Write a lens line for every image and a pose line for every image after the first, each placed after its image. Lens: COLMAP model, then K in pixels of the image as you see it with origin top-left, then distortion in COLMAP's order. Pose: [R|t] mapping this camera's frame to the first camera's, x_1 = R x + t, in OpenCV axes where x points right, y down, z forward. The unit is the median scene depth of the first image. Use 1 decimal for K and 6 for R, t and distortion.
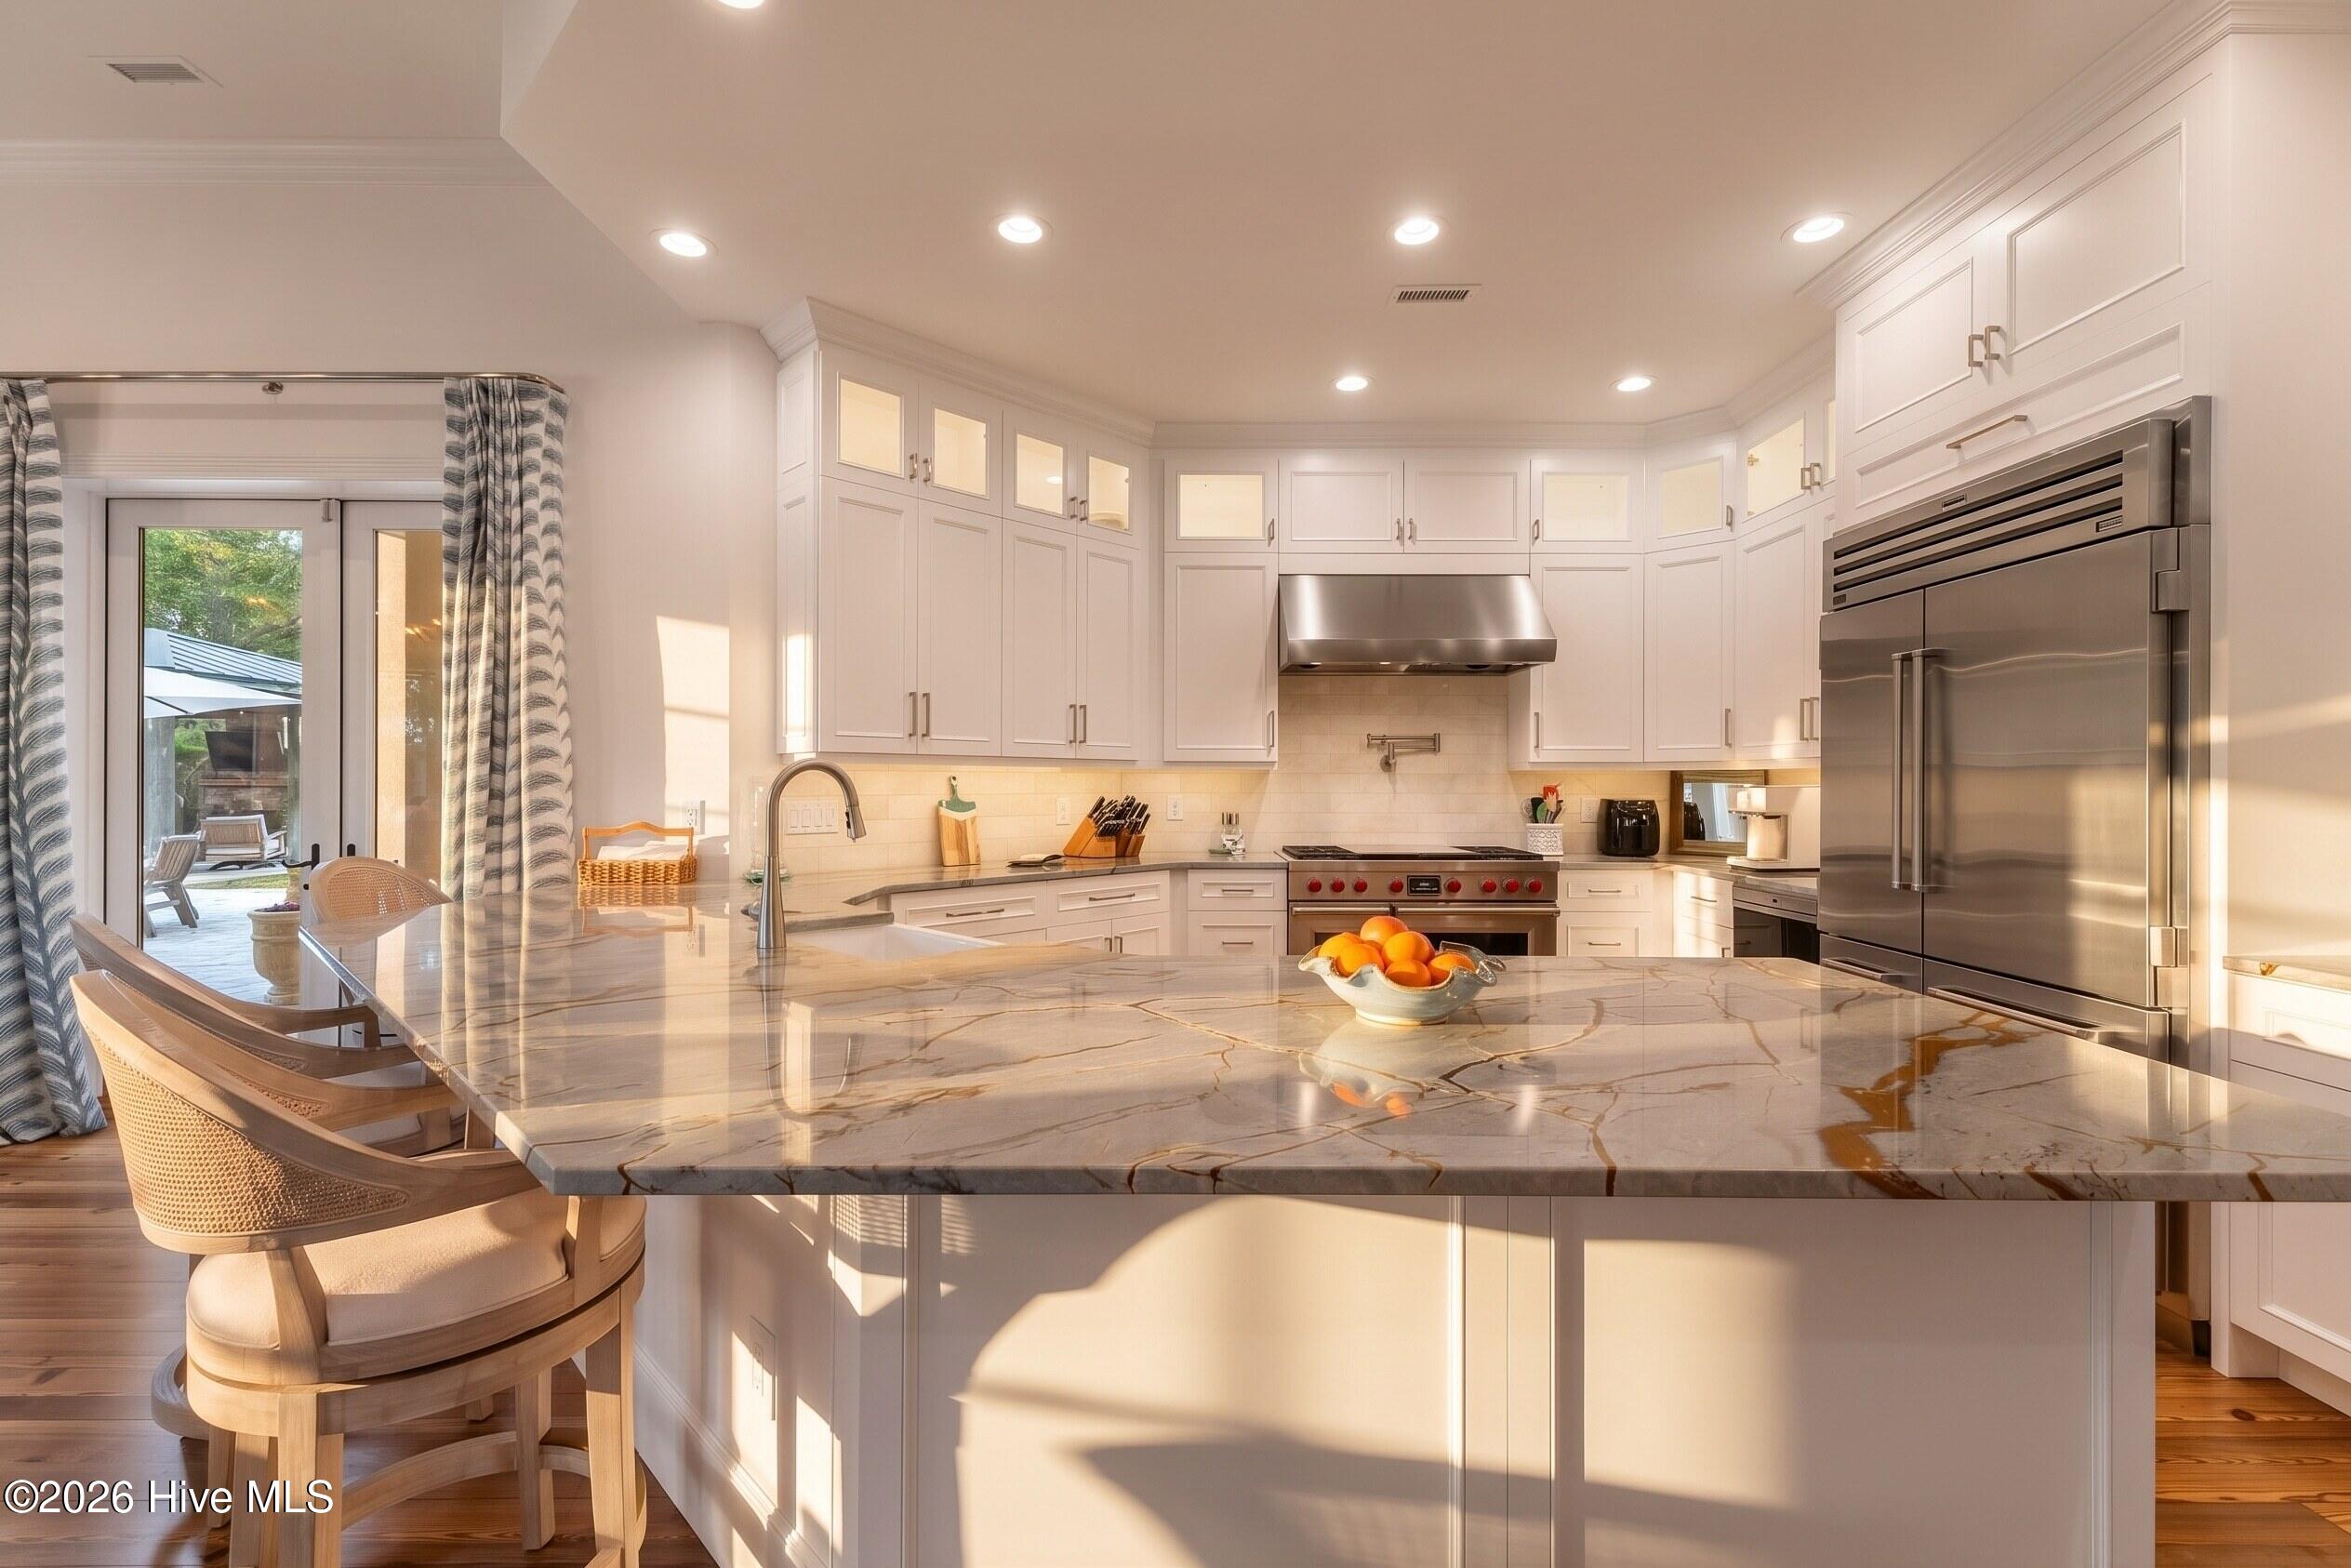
lens RADIAL K [[1015.7, 0, 1170.8], [0, 1015.7, 778.2], [0, 0, 1]] dist [0.009091, -0.000908]
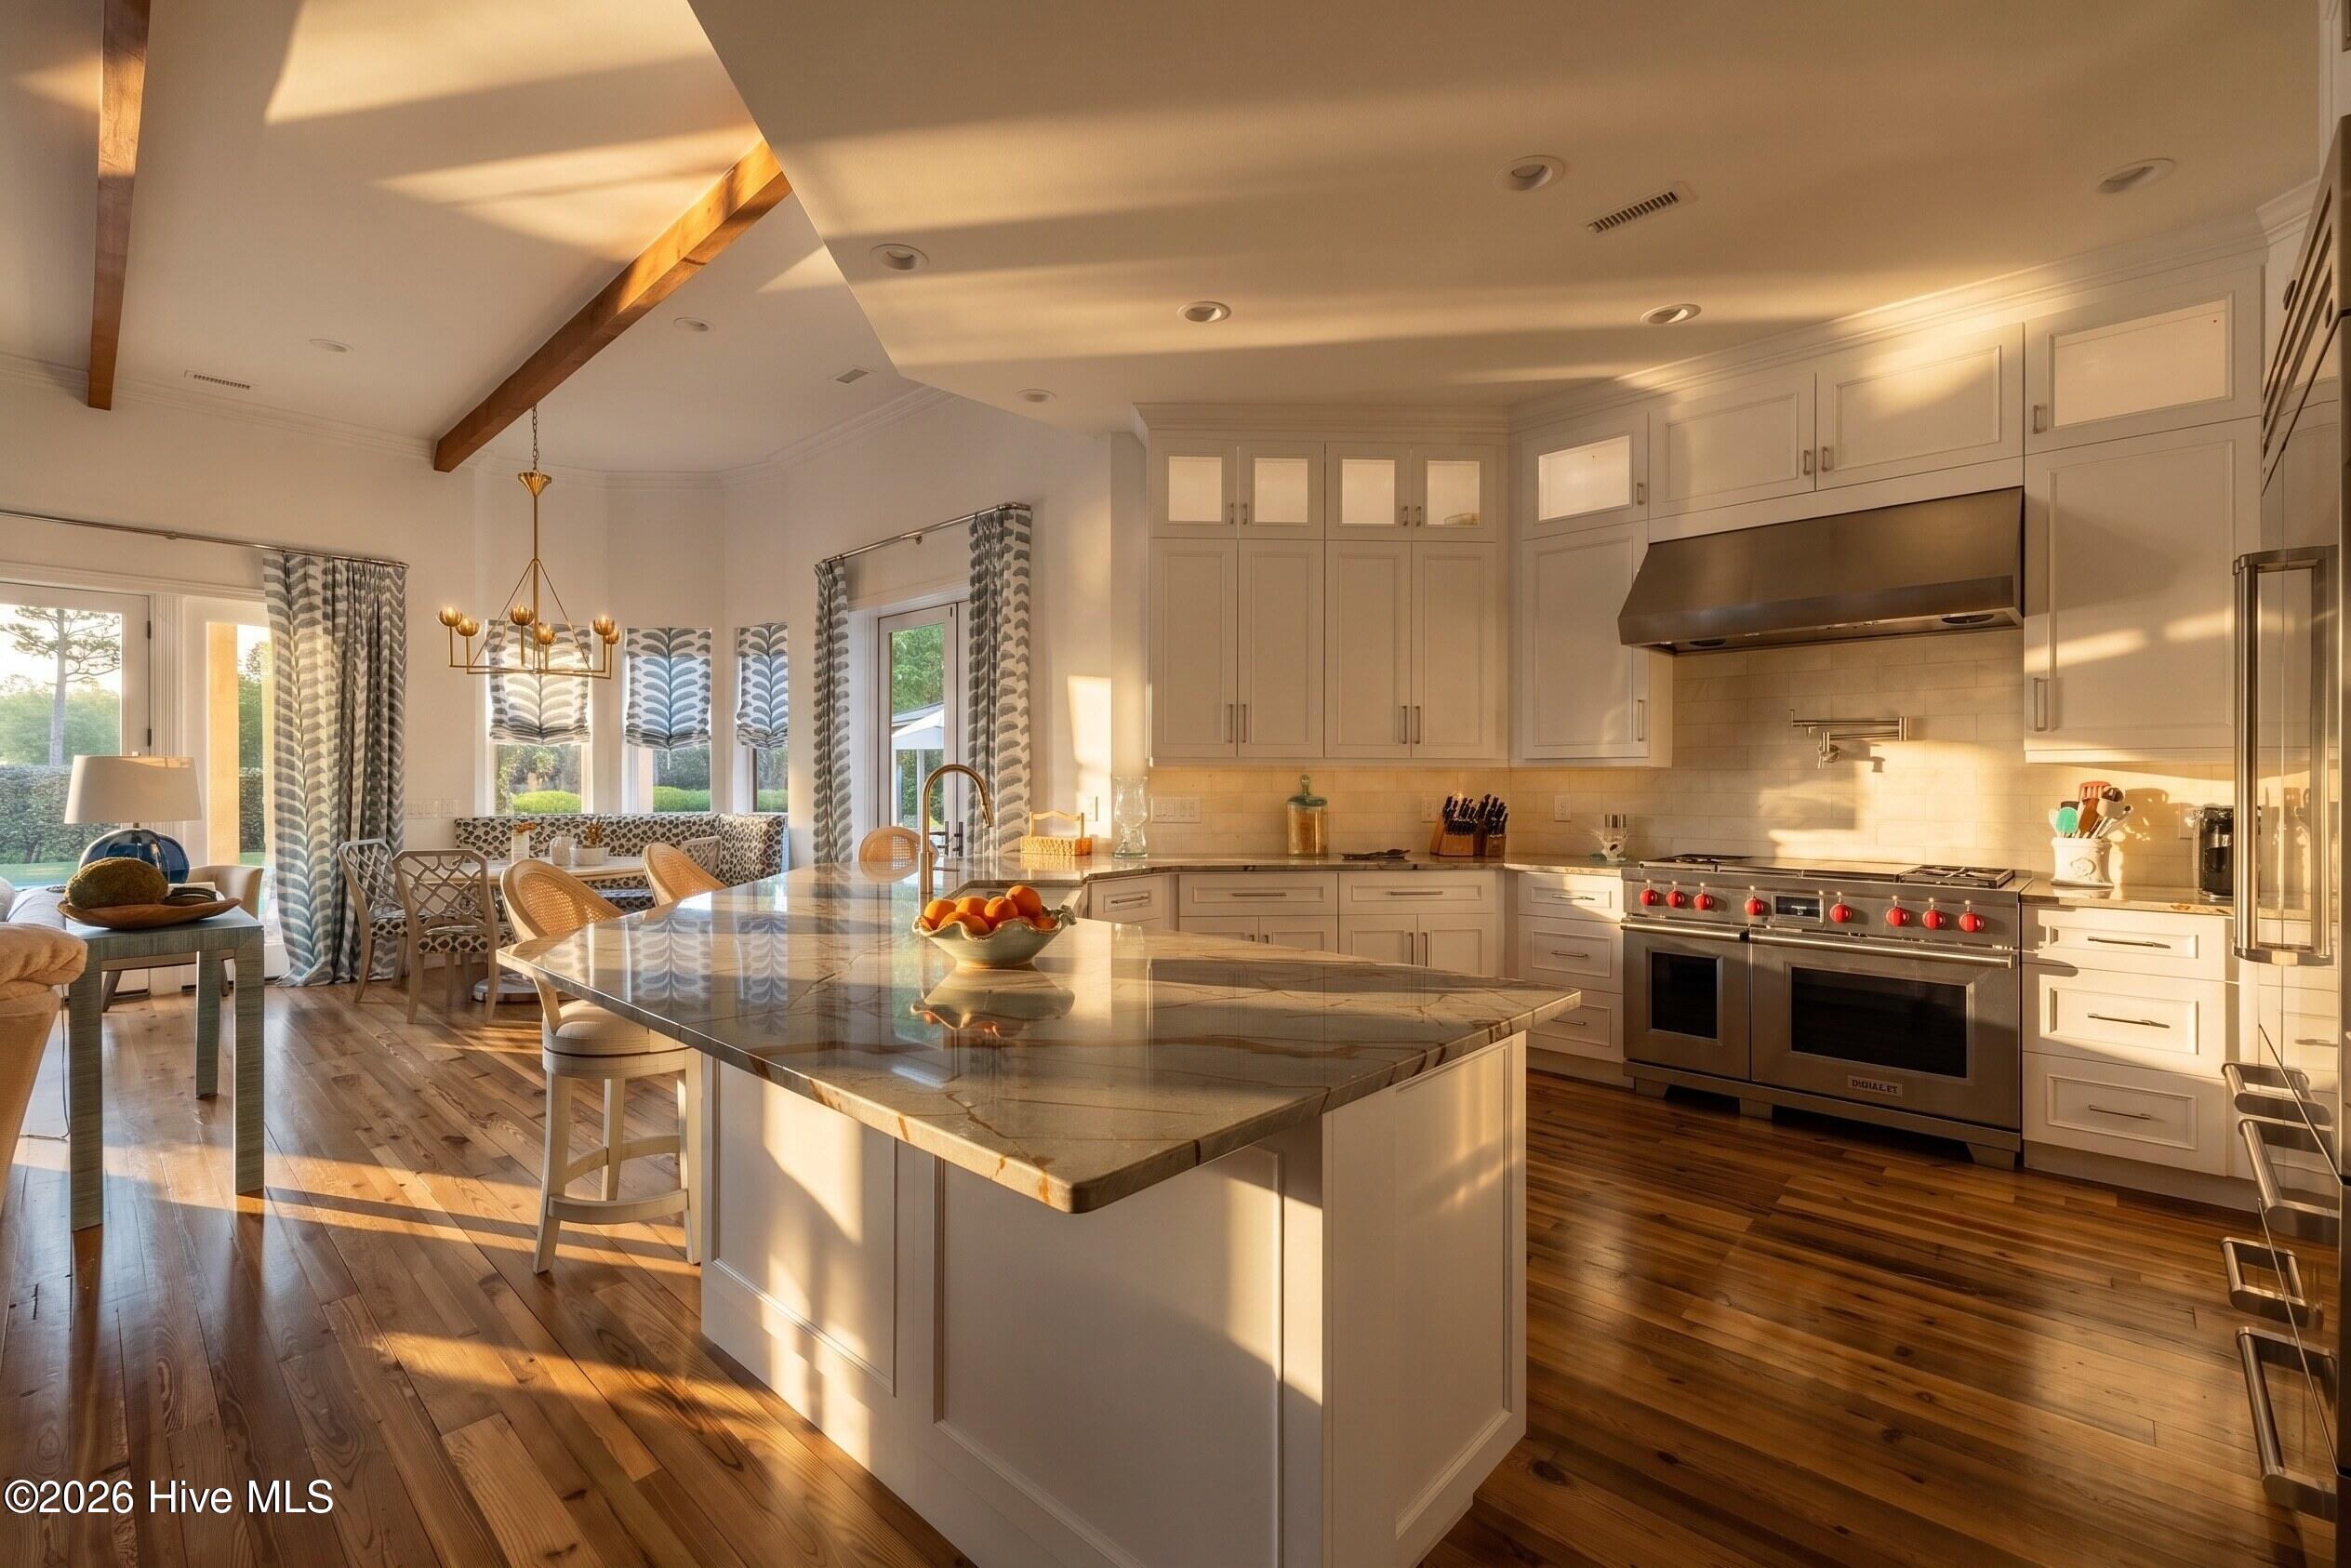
lens RADIAL K [[1015.7, 0, 1170.8], [0, 1015.7, 778.2], [0, 0, 1]] dist [0.009091, -0.000908]
pose [[0.726956, -0.005132, -0.686665, 0.445503], [0.003417, 0.999987, -0.003857, 0.005086], [0.686676, 0.000458, 0.726964, 0.082689]]
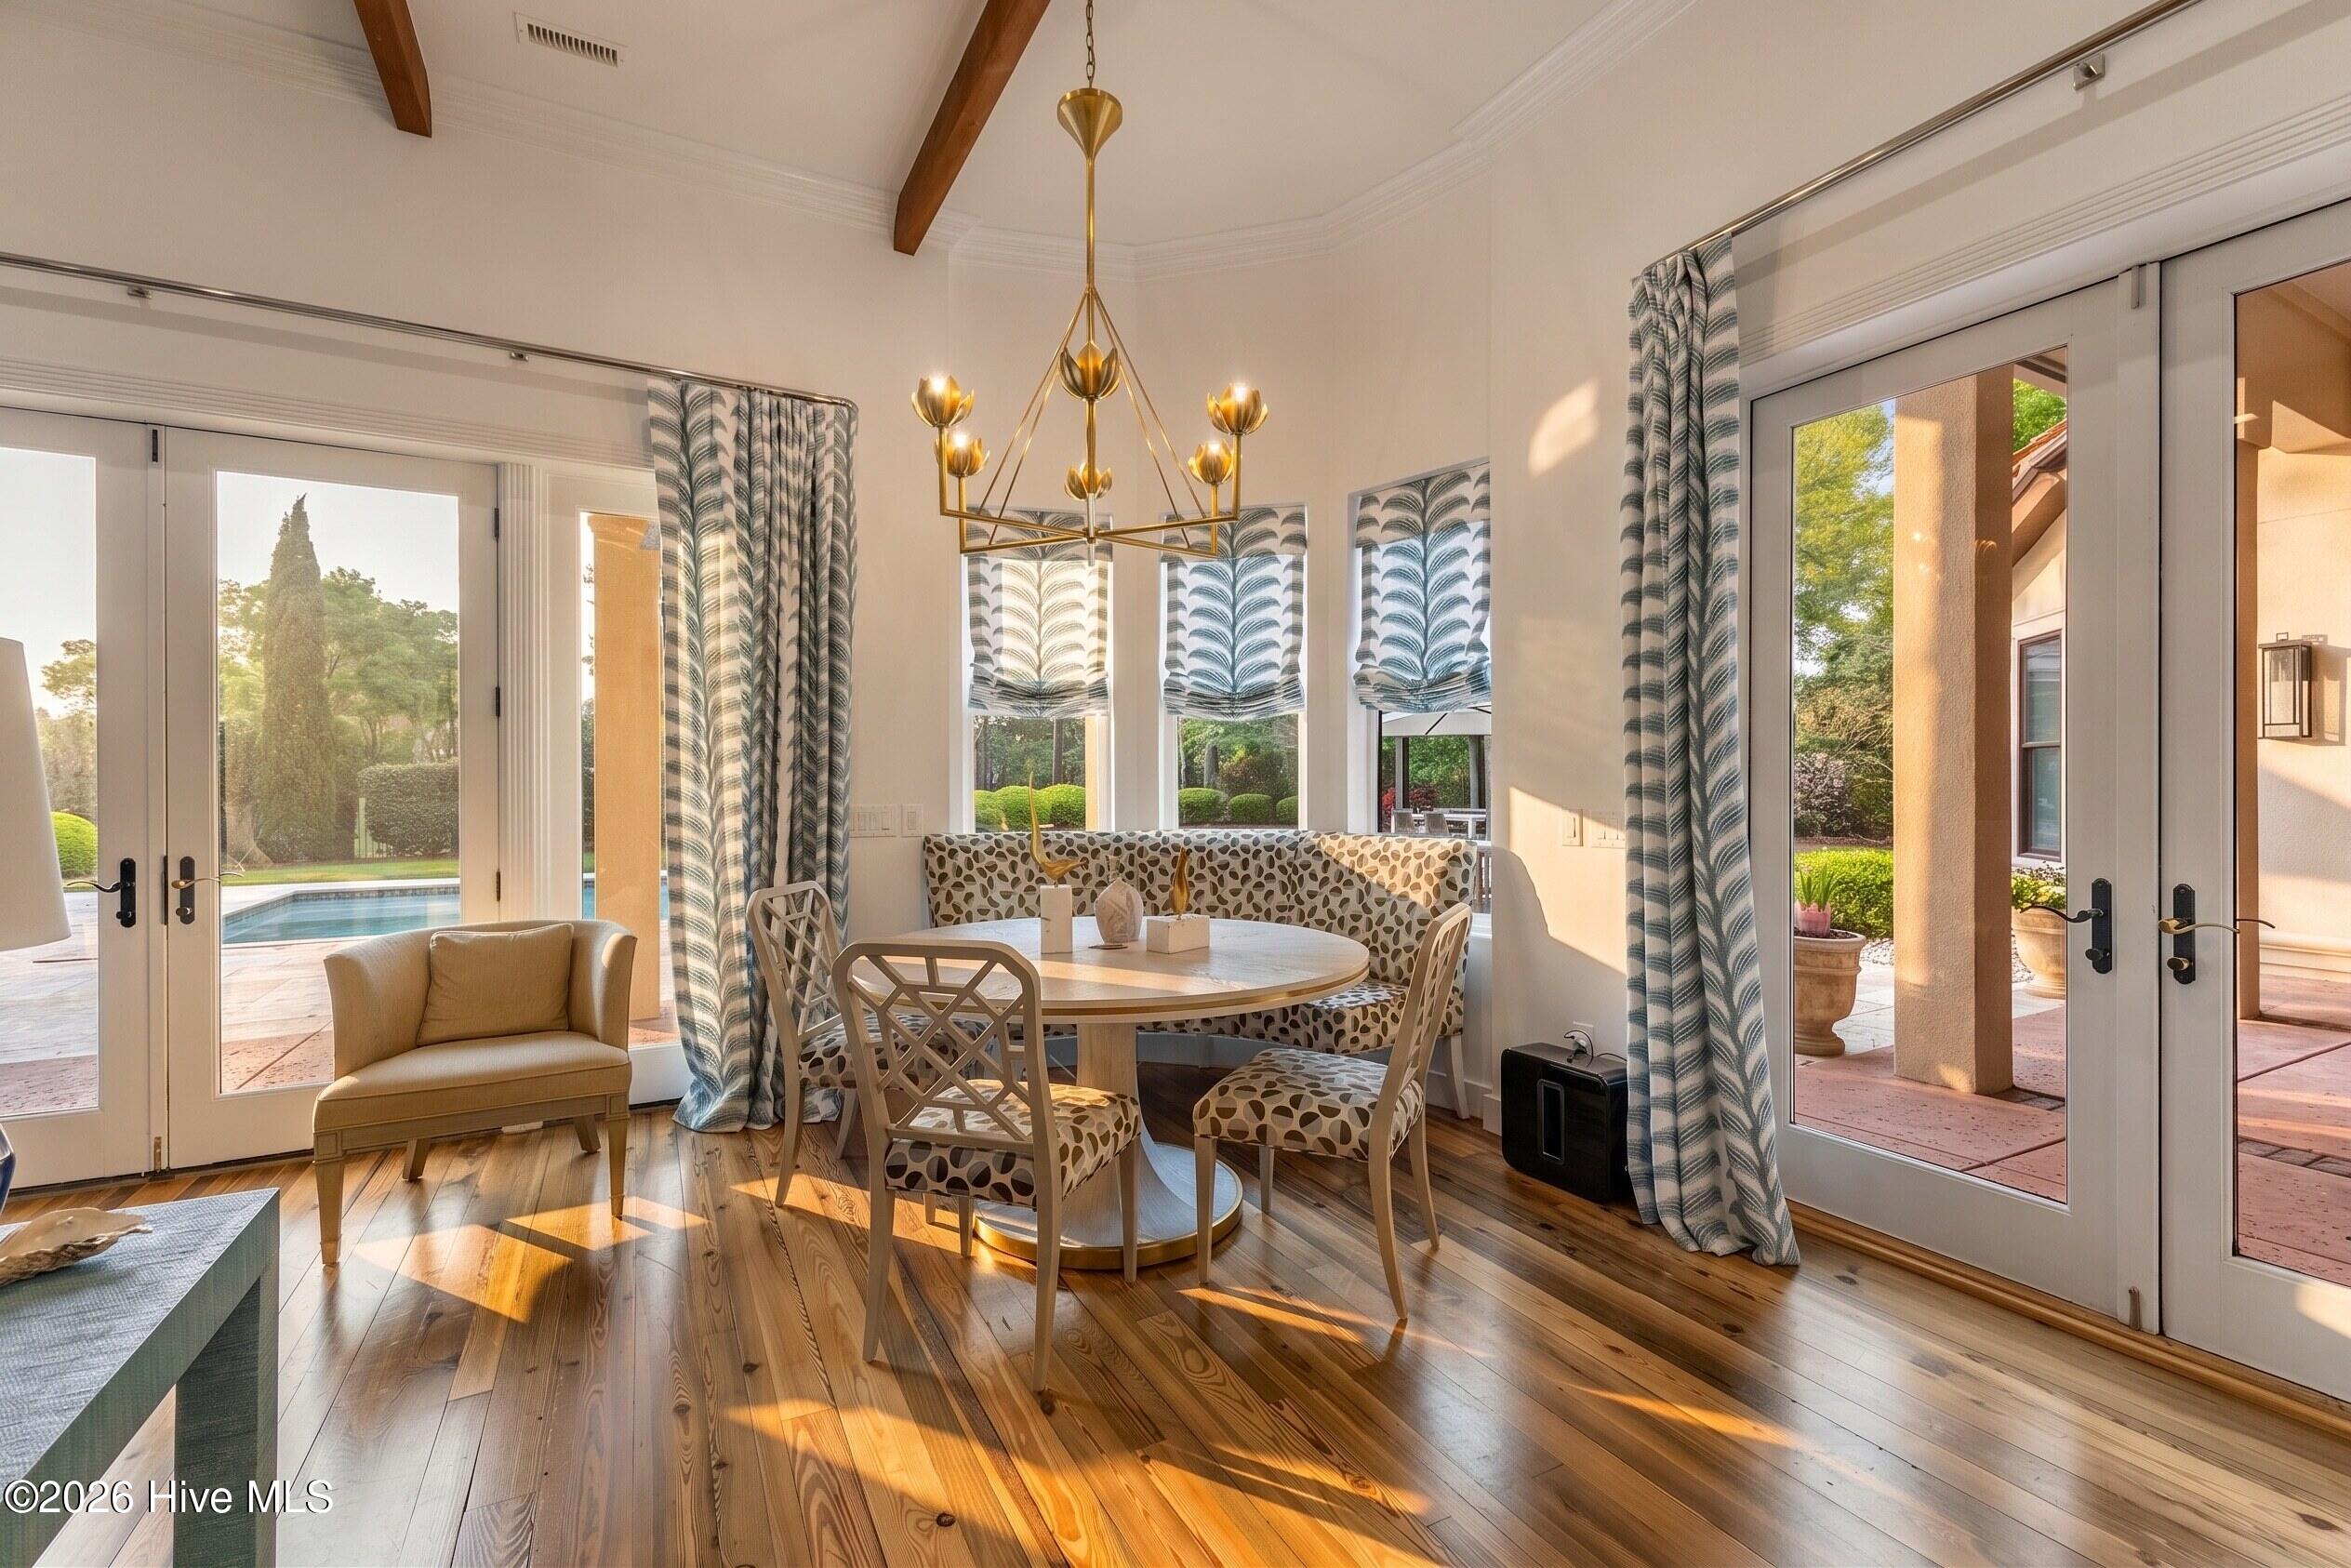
lens RADIAL K [[1015.7, 0, 1170.8], [0, 1015.7, 778.2], [0, 0, 1]] dist [0.009091, -0.000908]
pose [[0.458346, -0.001262, -0.888773, -0.508004], [0.003492, 0.999994, 0.000381, 0.003297], [0.888767, -0.003278, 0.458348, 0.243413]]
